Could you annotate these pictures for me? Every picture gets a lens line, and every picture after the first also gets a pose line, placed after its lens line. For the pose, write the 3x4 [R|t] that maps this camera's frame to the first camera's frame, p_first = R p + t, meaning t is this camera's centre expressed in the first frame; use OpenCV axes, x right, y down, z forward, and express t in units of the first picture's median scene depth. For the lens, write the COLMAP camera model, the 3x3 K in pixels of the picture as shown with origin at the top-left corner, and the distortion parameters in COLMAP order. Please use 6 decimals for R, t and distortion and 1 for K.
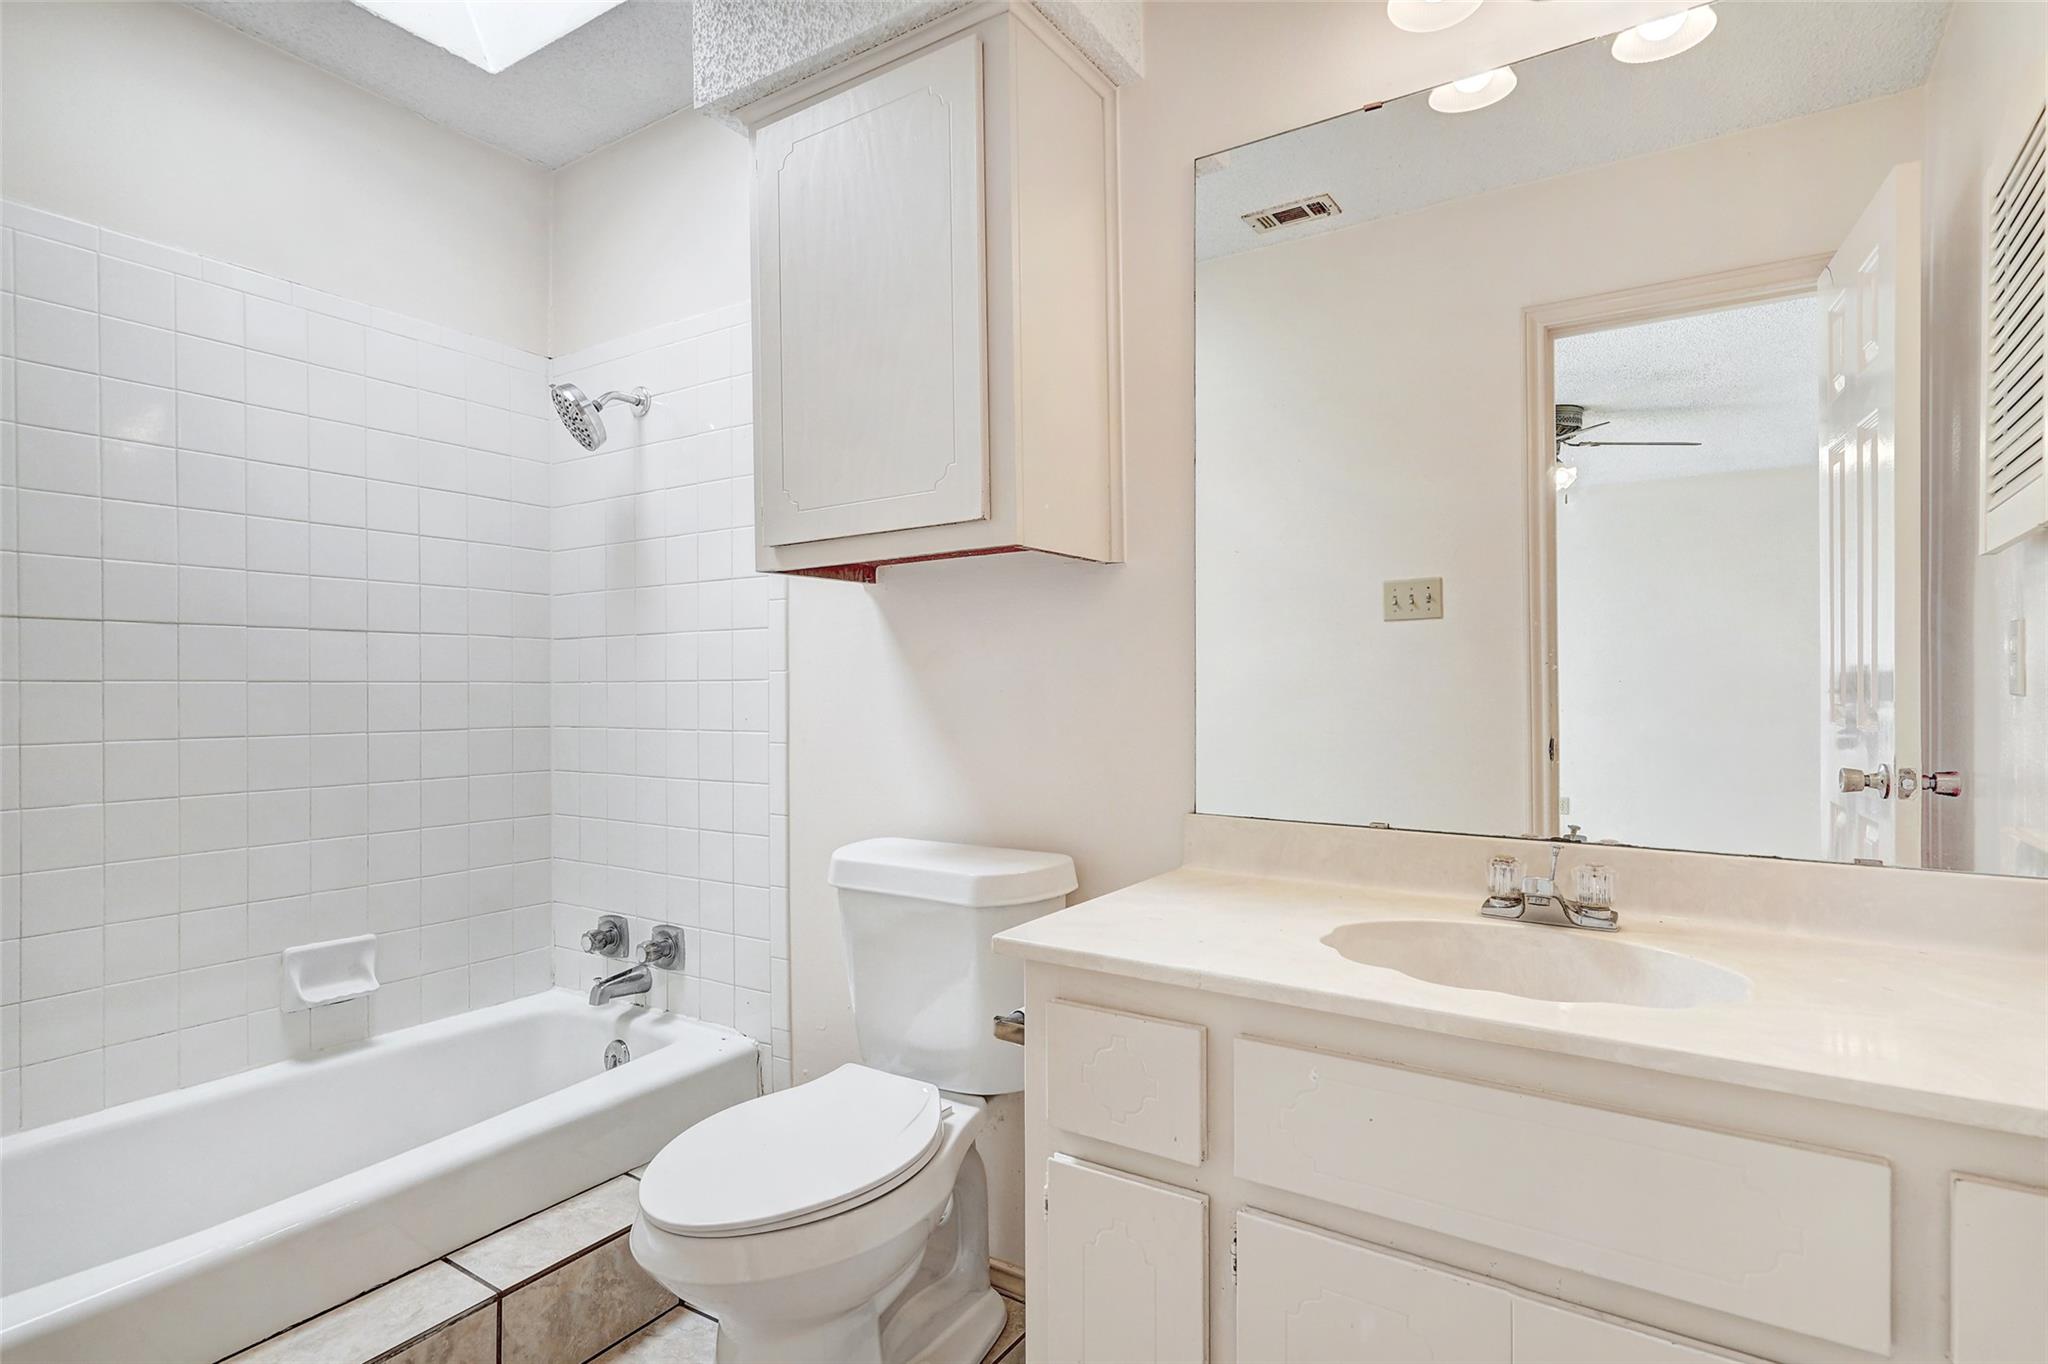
lens RADIAL K [[1030.3, 0, 1031.6], [0, 1030.3, 687.0], [0, 0, 1]] dist [-0.000610, 0.002145]
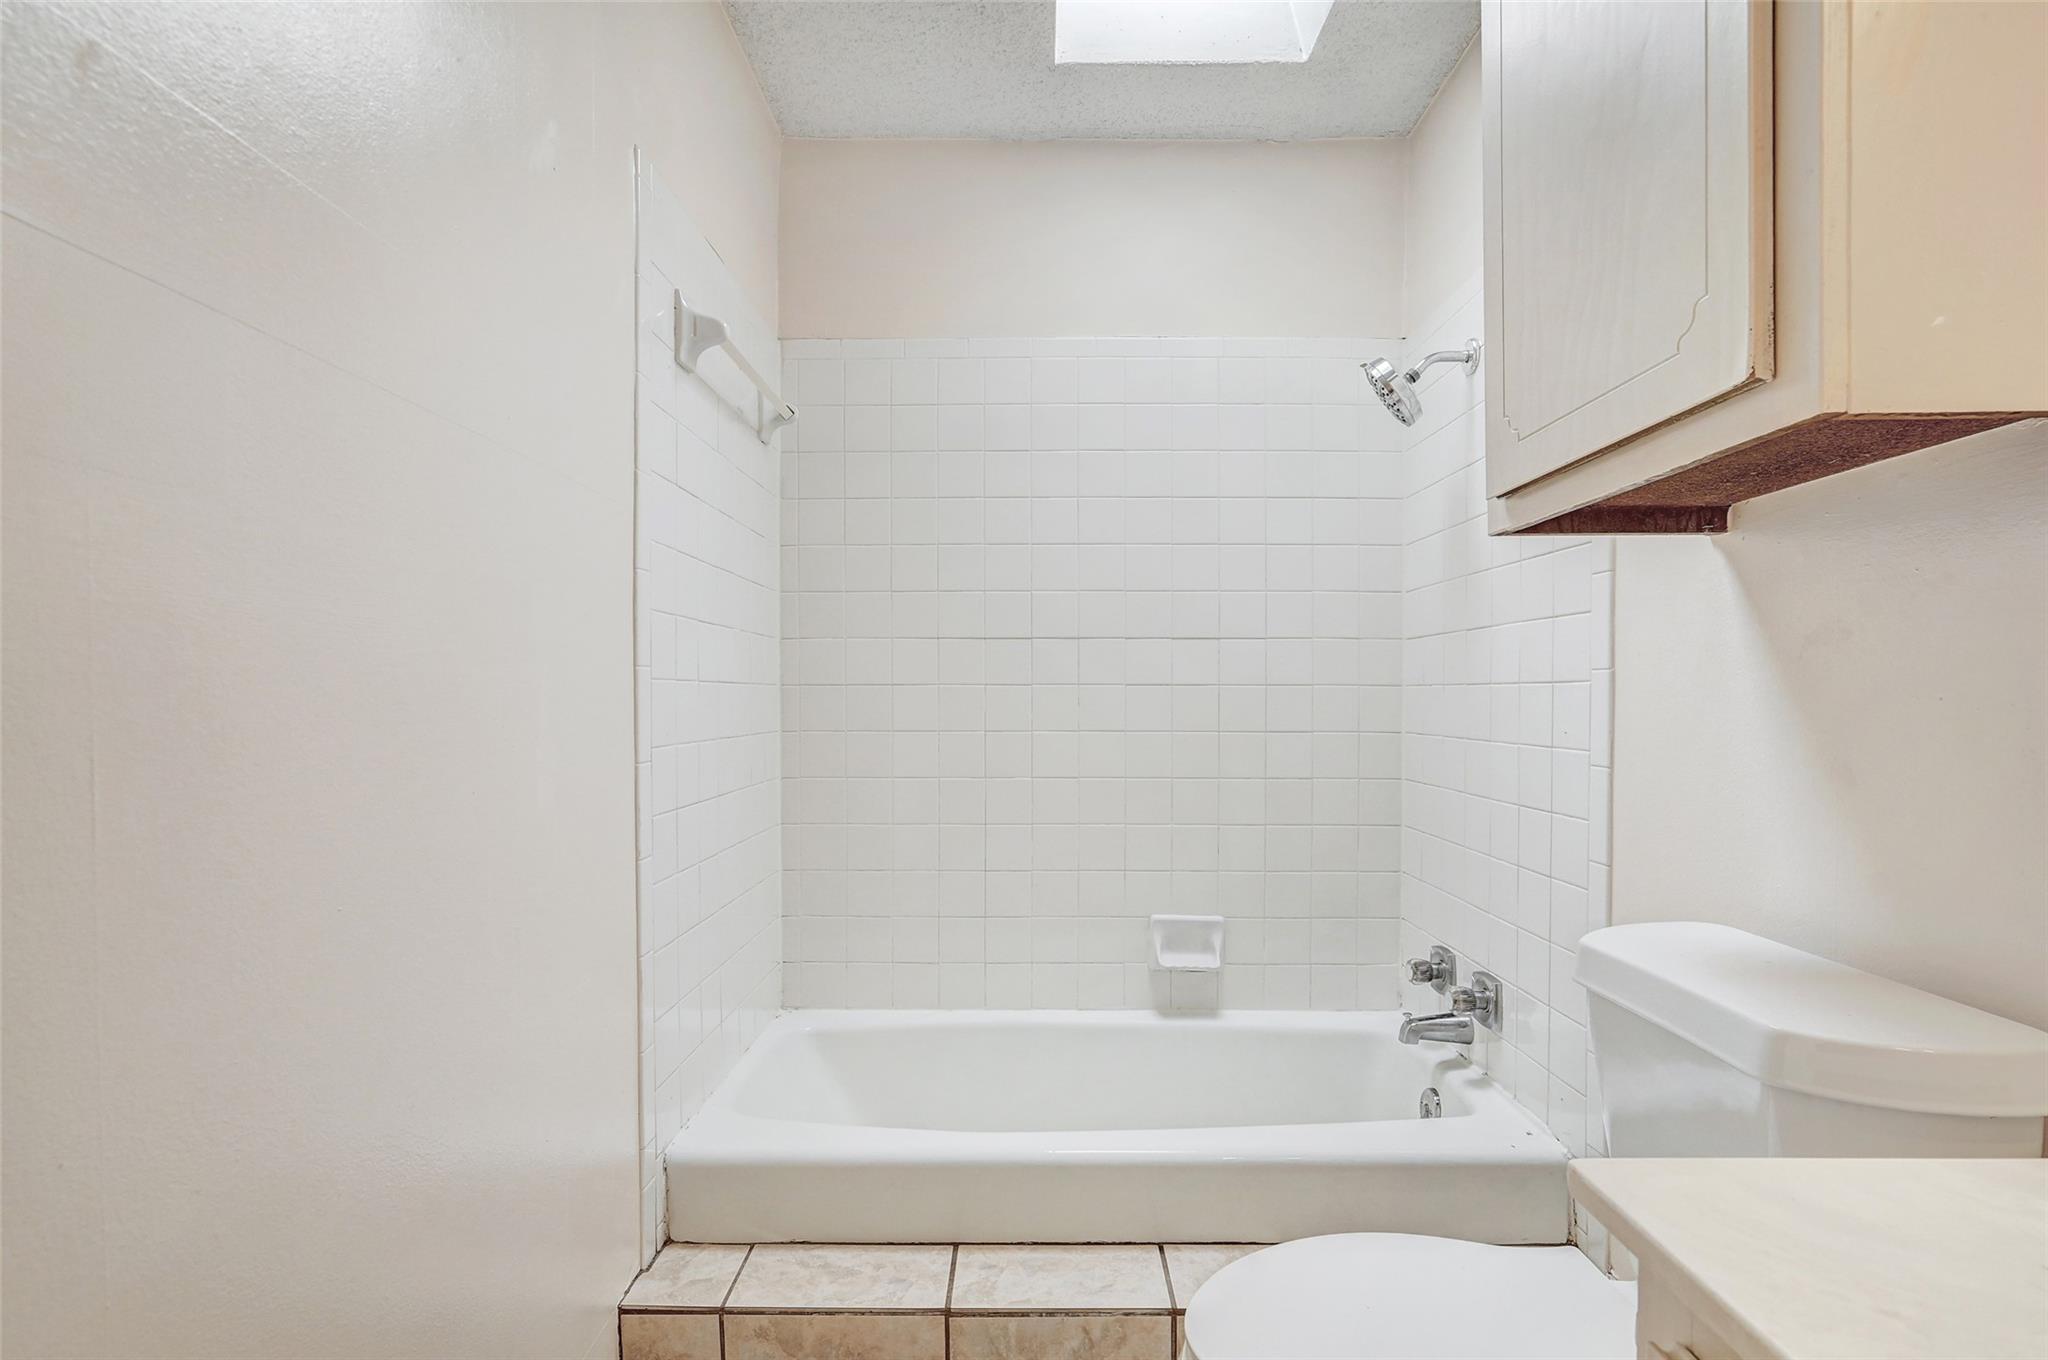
lens RADIAL K [[989.8, 0, 1009.7], [0, 989.8, 707.5], [0, 0, 1]] dist [-0.012247, 0.007331]
pose [[0.530738, 0.015678, -0.847391, 0.124726], [-0.003340, 0.999860, 0.016407, 0.001847], [0.847530, -0.005878, 0.530716, 0.252754]]
